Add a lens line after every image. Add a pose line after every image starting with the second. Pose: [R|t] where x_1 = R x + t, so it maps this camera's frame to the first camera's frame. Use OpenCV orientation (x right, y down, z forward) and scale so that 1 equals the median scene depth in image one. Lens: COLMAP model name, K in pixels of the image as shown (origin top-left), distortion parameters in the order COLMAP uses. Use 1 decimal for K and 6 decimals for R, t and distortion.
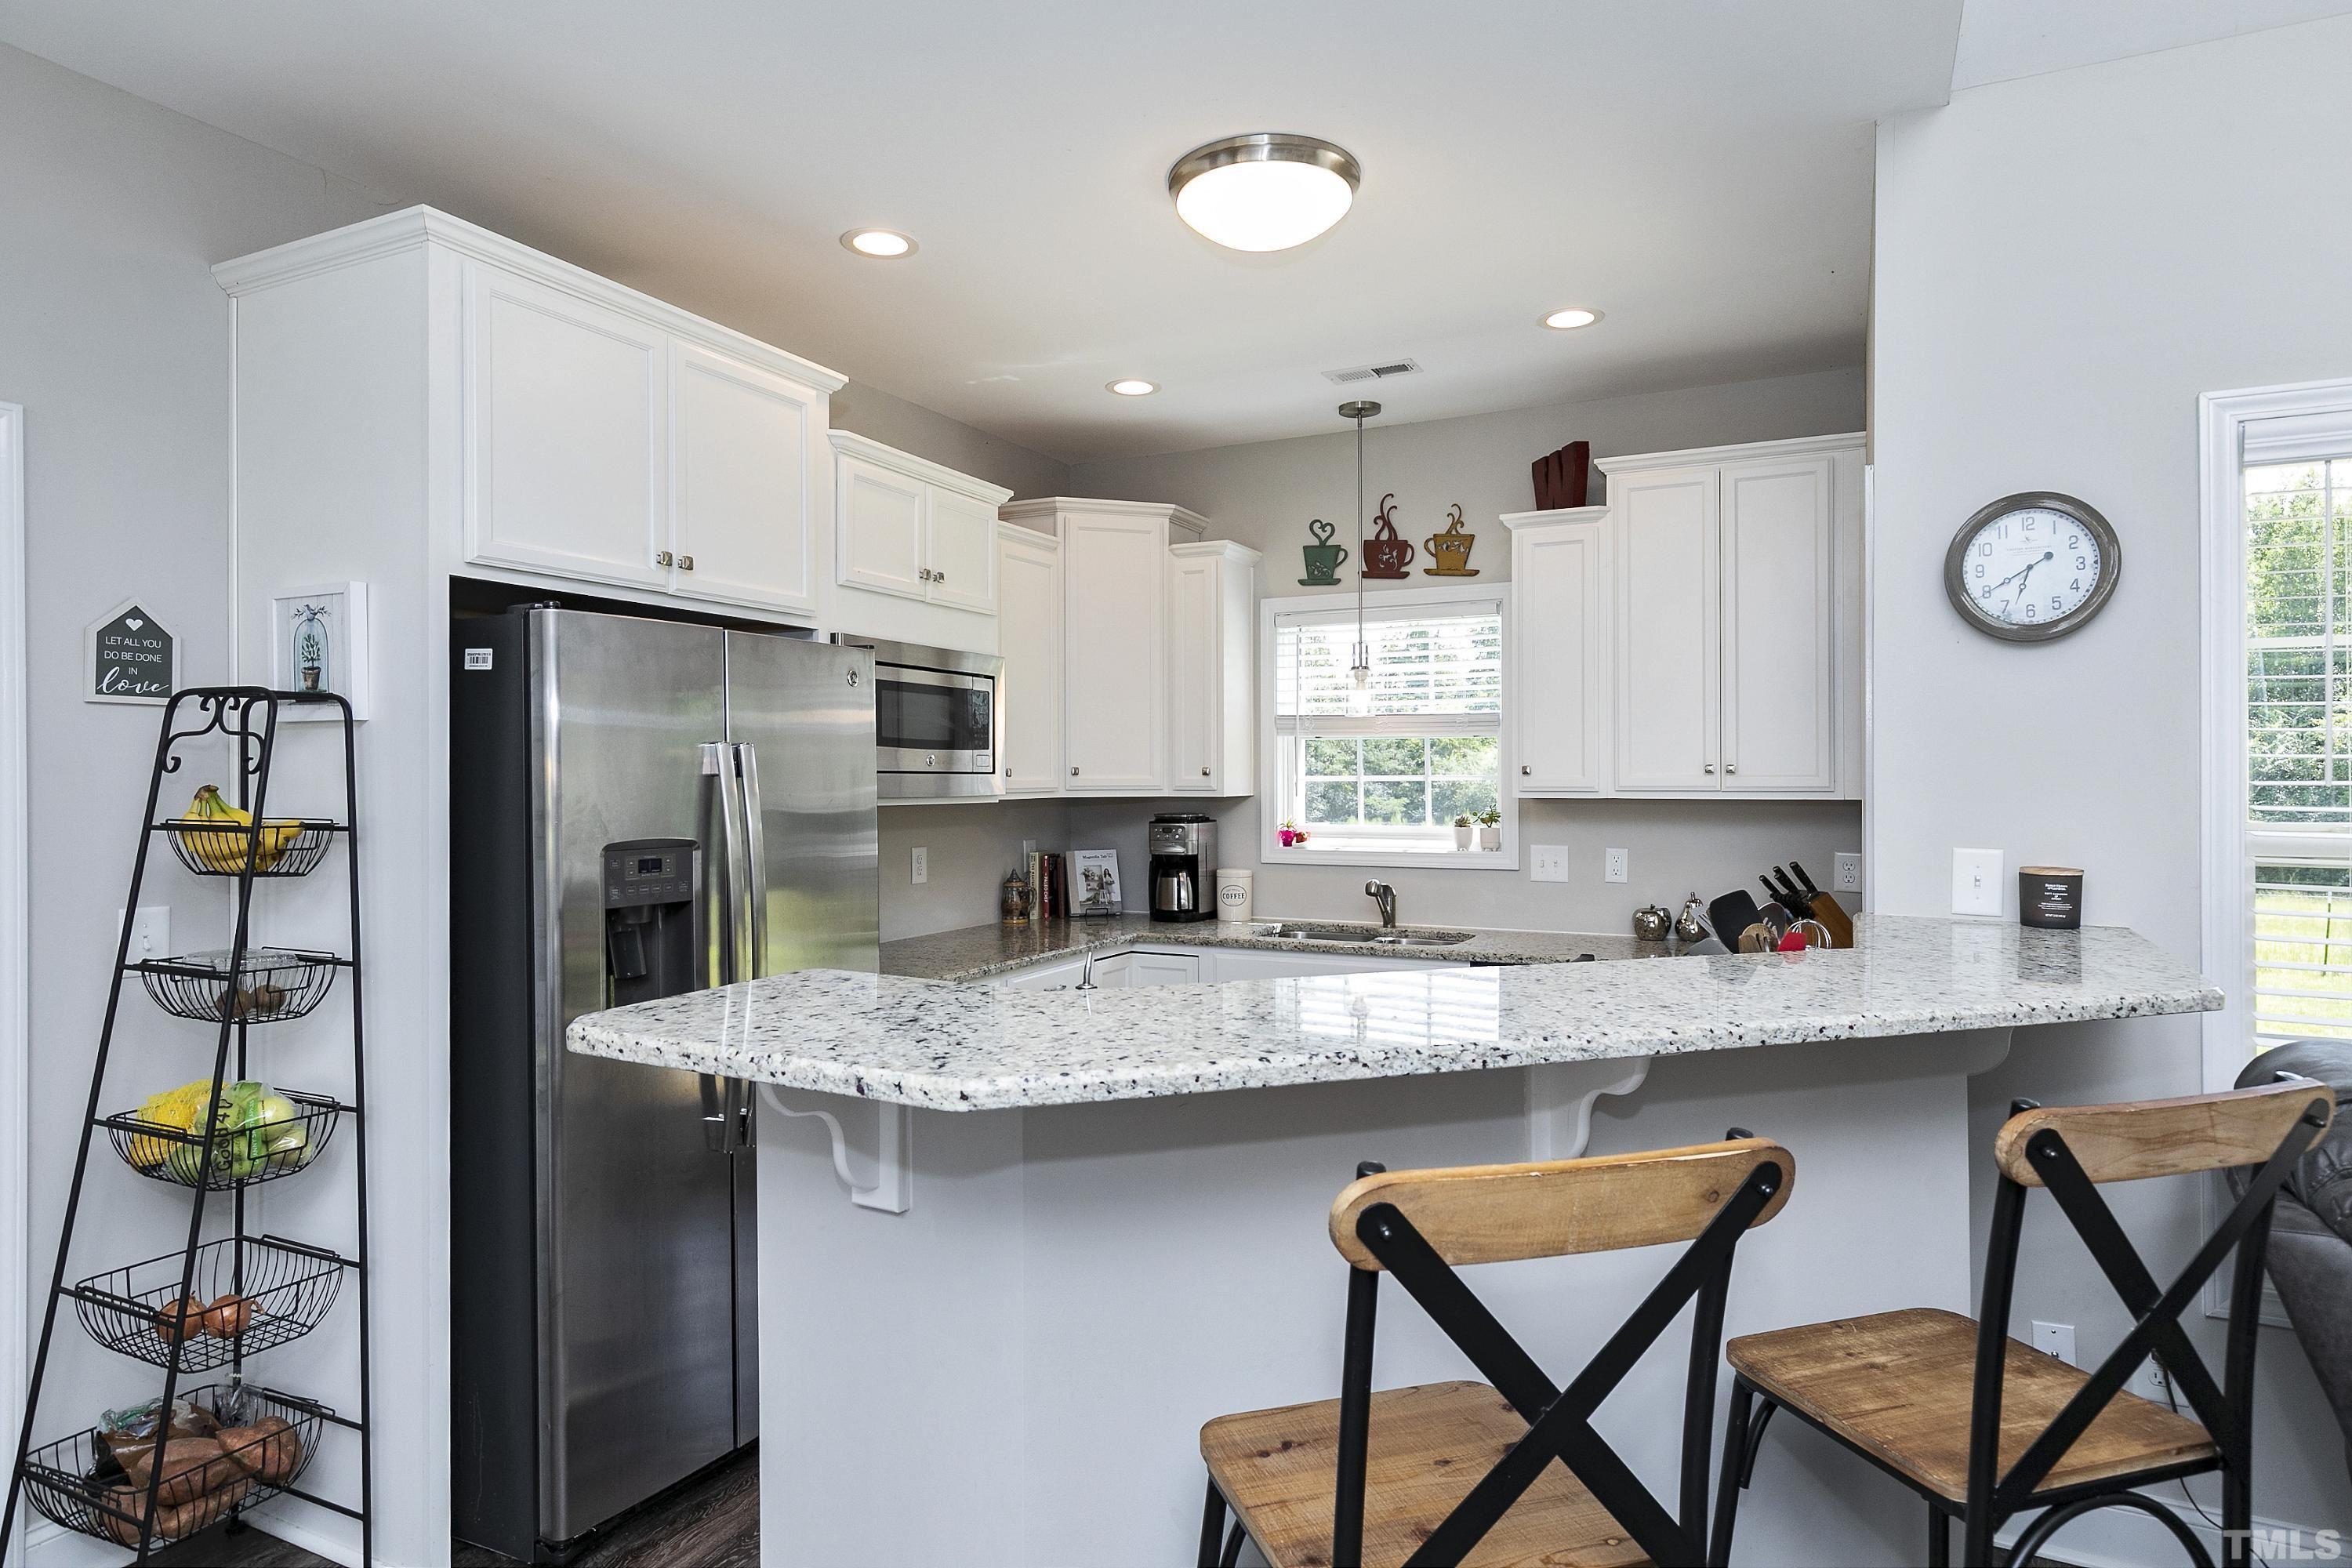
lens RADIAL K [[1359.4, 0, 1158.4], [0, 1359.4, 774.6], [0, 0, 1]] dist [0.019474, 0.000038]
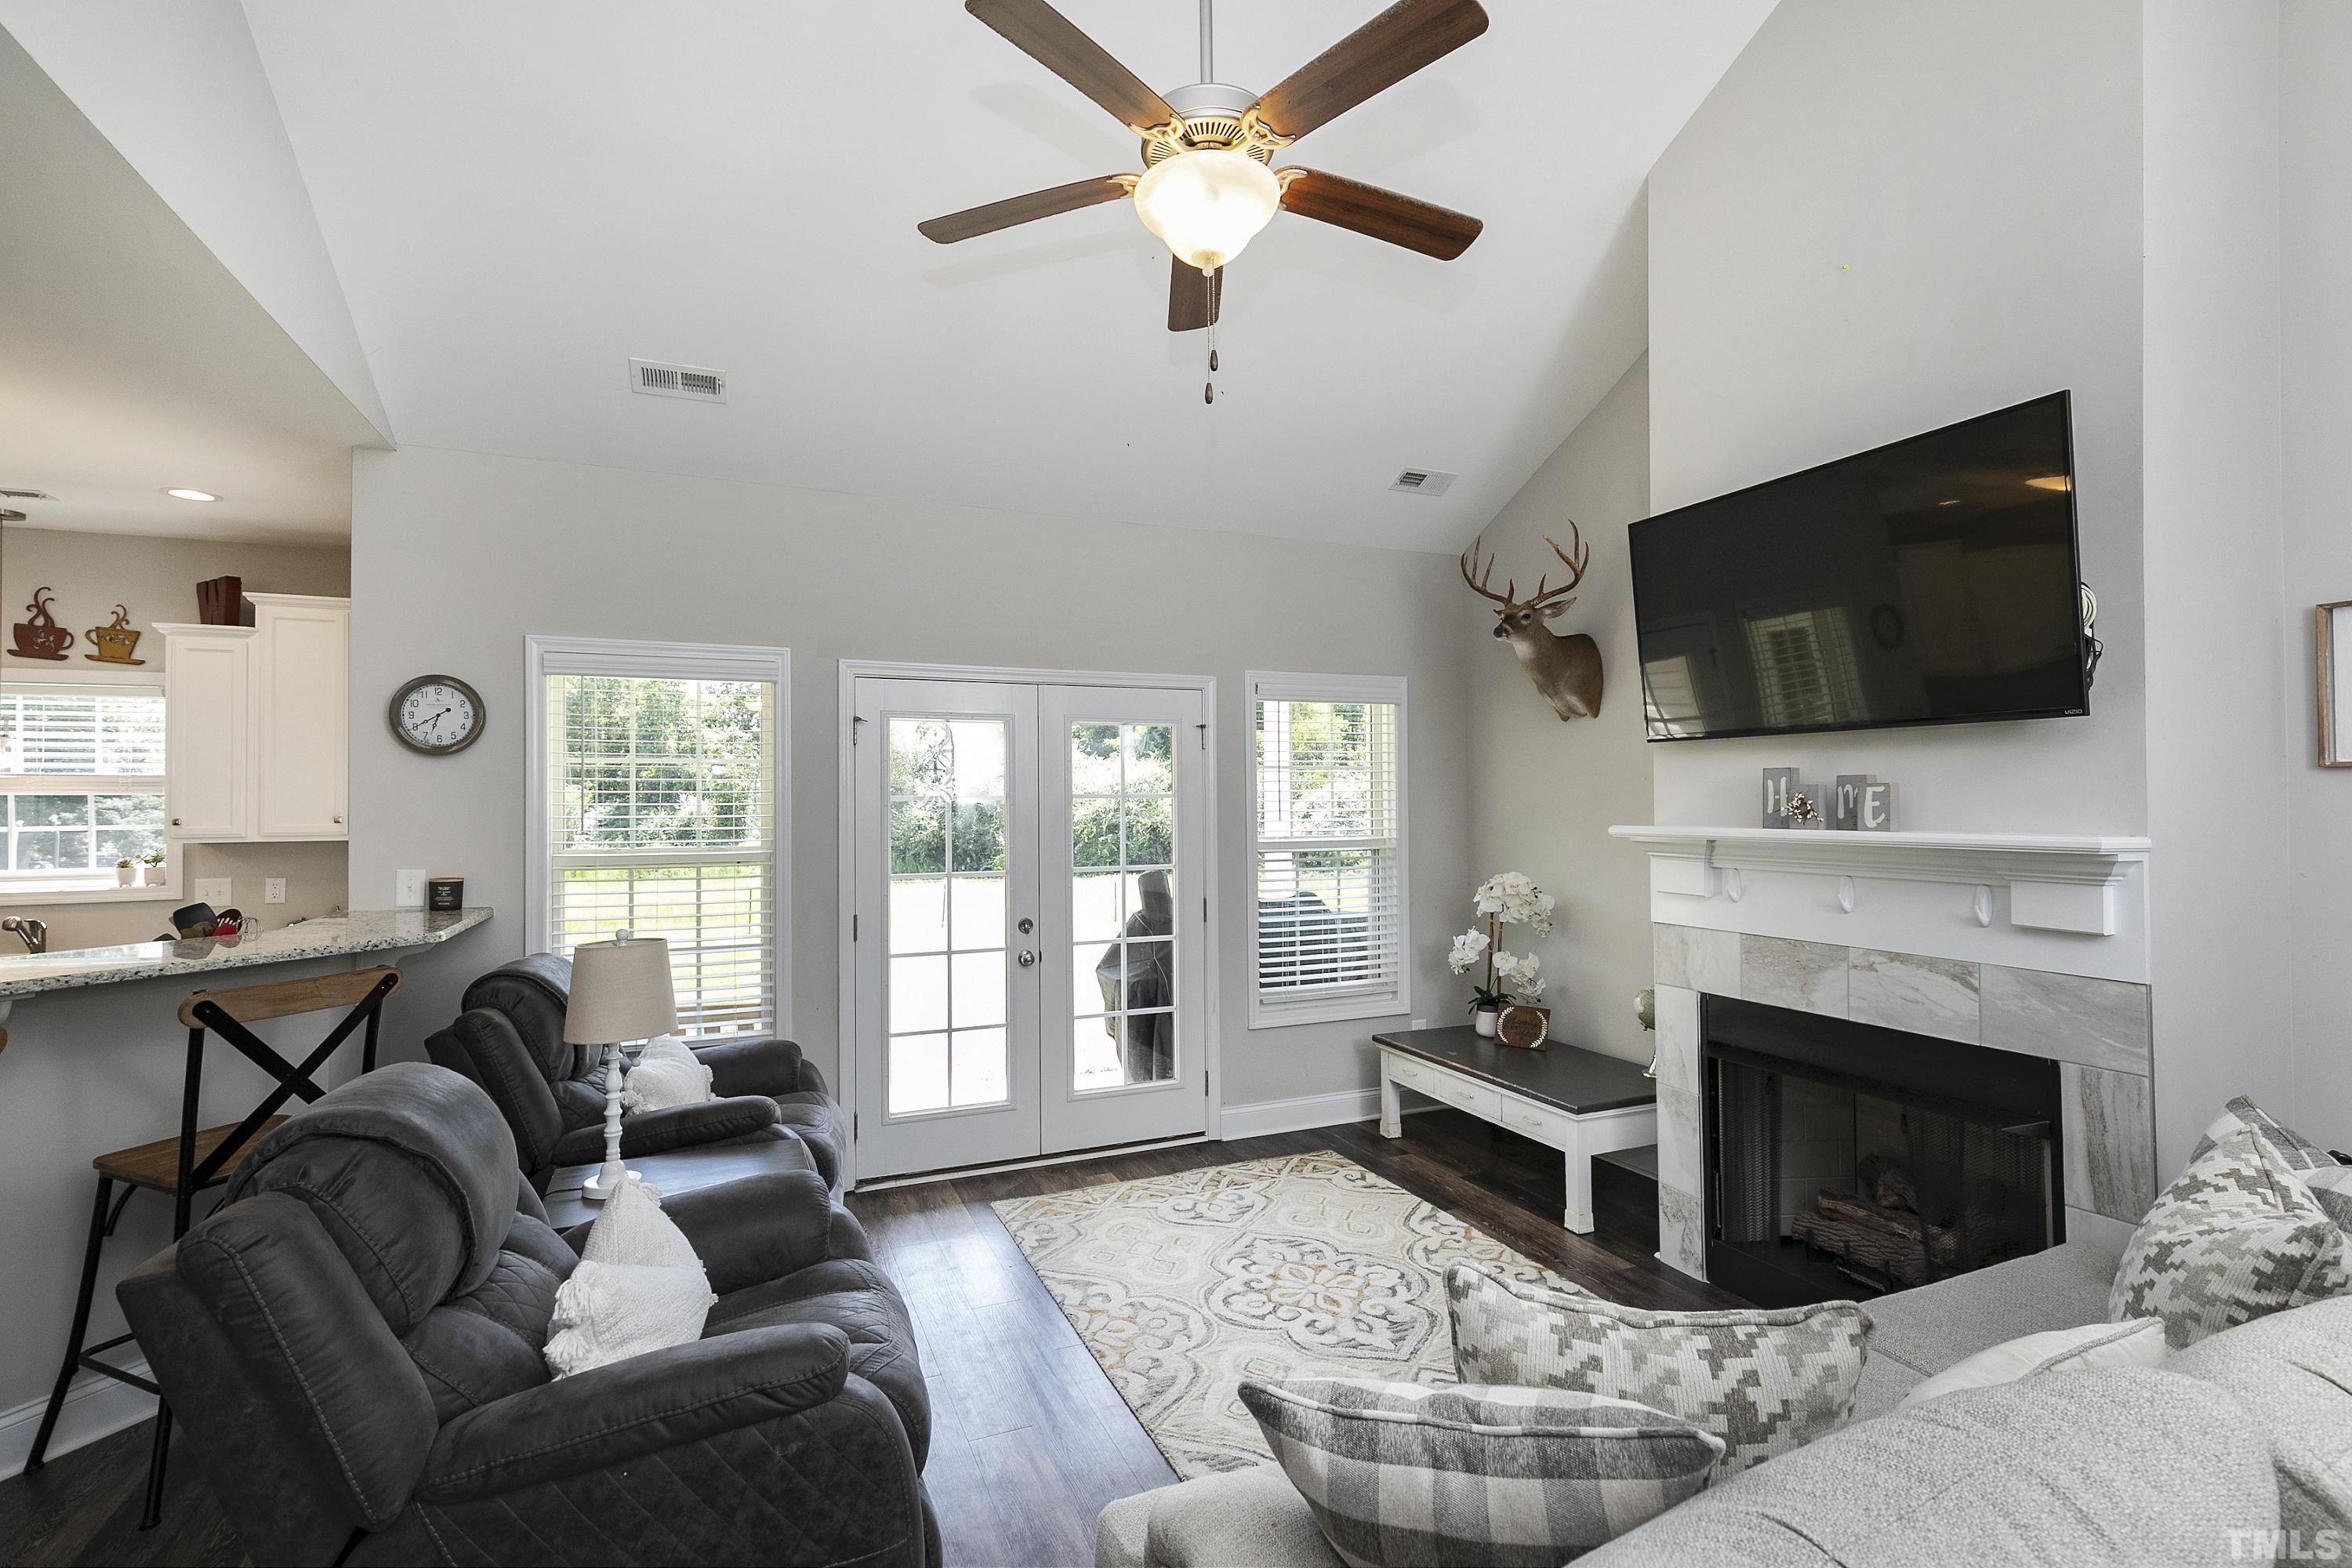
lens RADIAL K [[1082.5, 0, 1248.1], [0, 1082.5, 782.6], [0, 0, 1]] dist [0.000848, -0.001409]
pose [[0.625854, 0.010835, 0.779865, 0.103485], [0.005667, 0.999814, -0.018439, -0.015646], [-0.779919, 0.015960, 0.625677, -0.435917]]
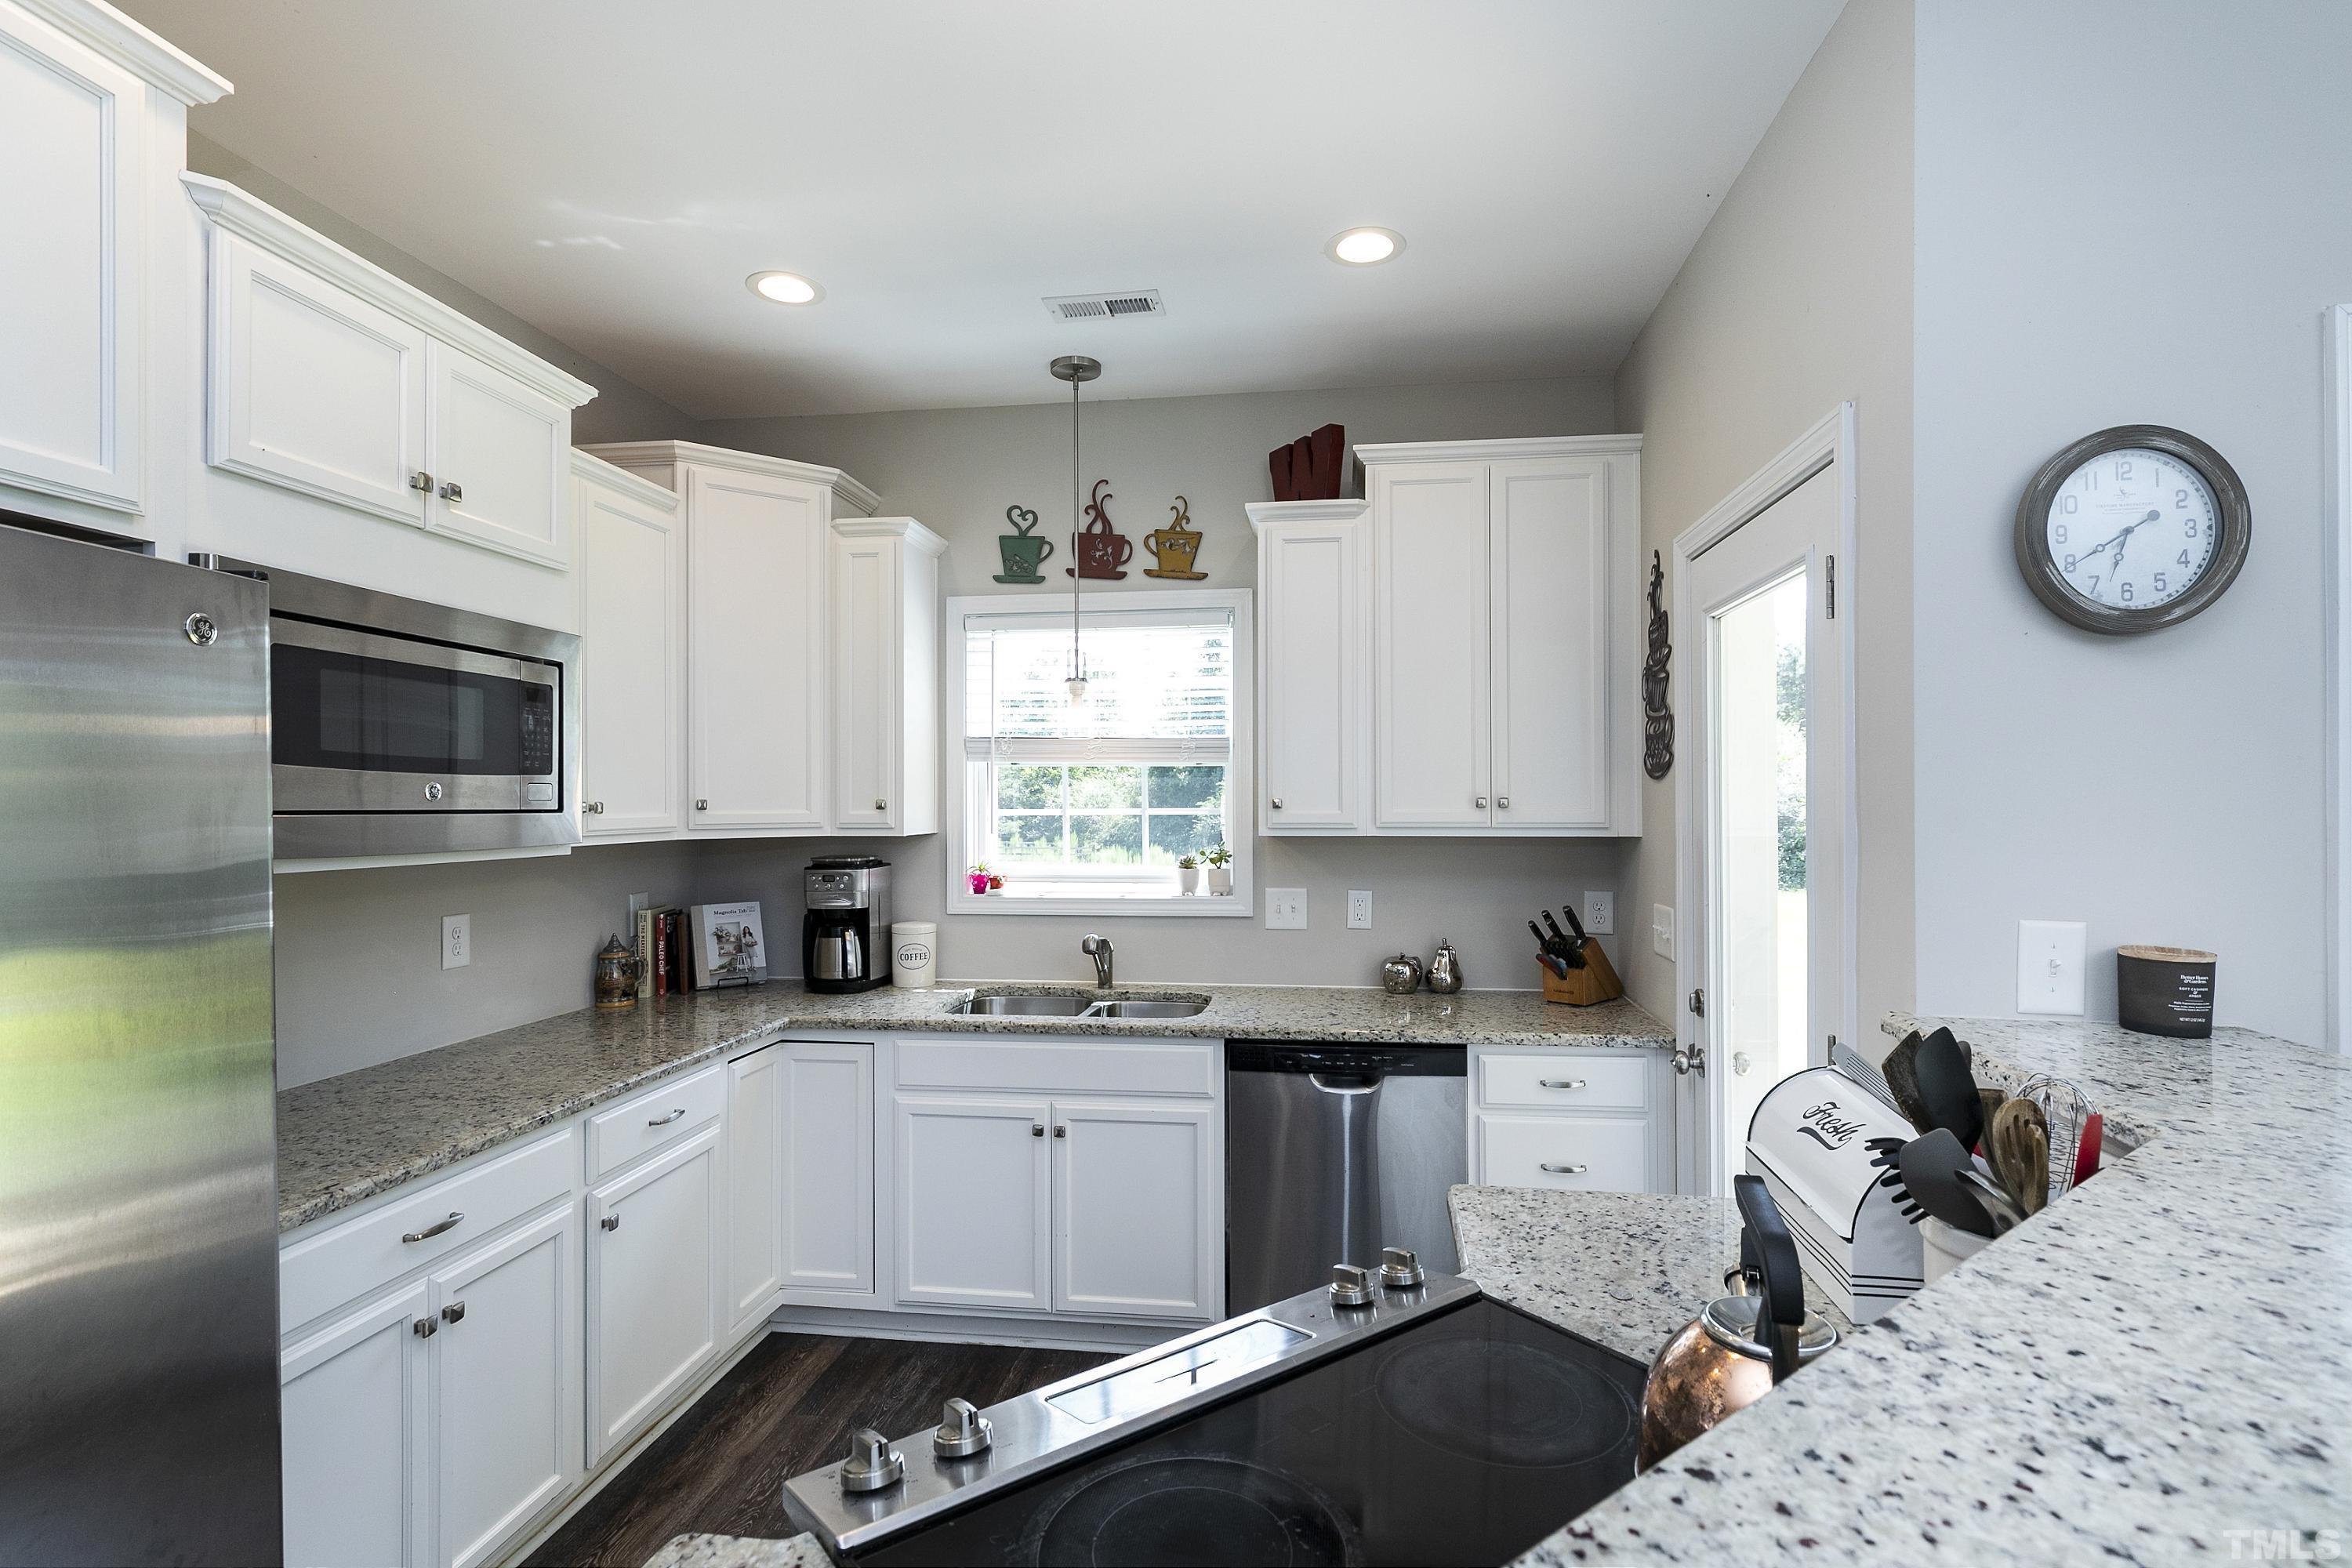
lens RADIAL K [[1127.8, 0, 1200.7], [0, 1127.8, 795.2], [0, 0, 1]] dist [0.001046, 0.000457]
pose [[0.941282, 0.001096, 0.337618, -0.013082], [0.000263, 0.999992, -0.003981, -0.005713], [-0.337620, 0.003836, 0.941275, 0.346560]]
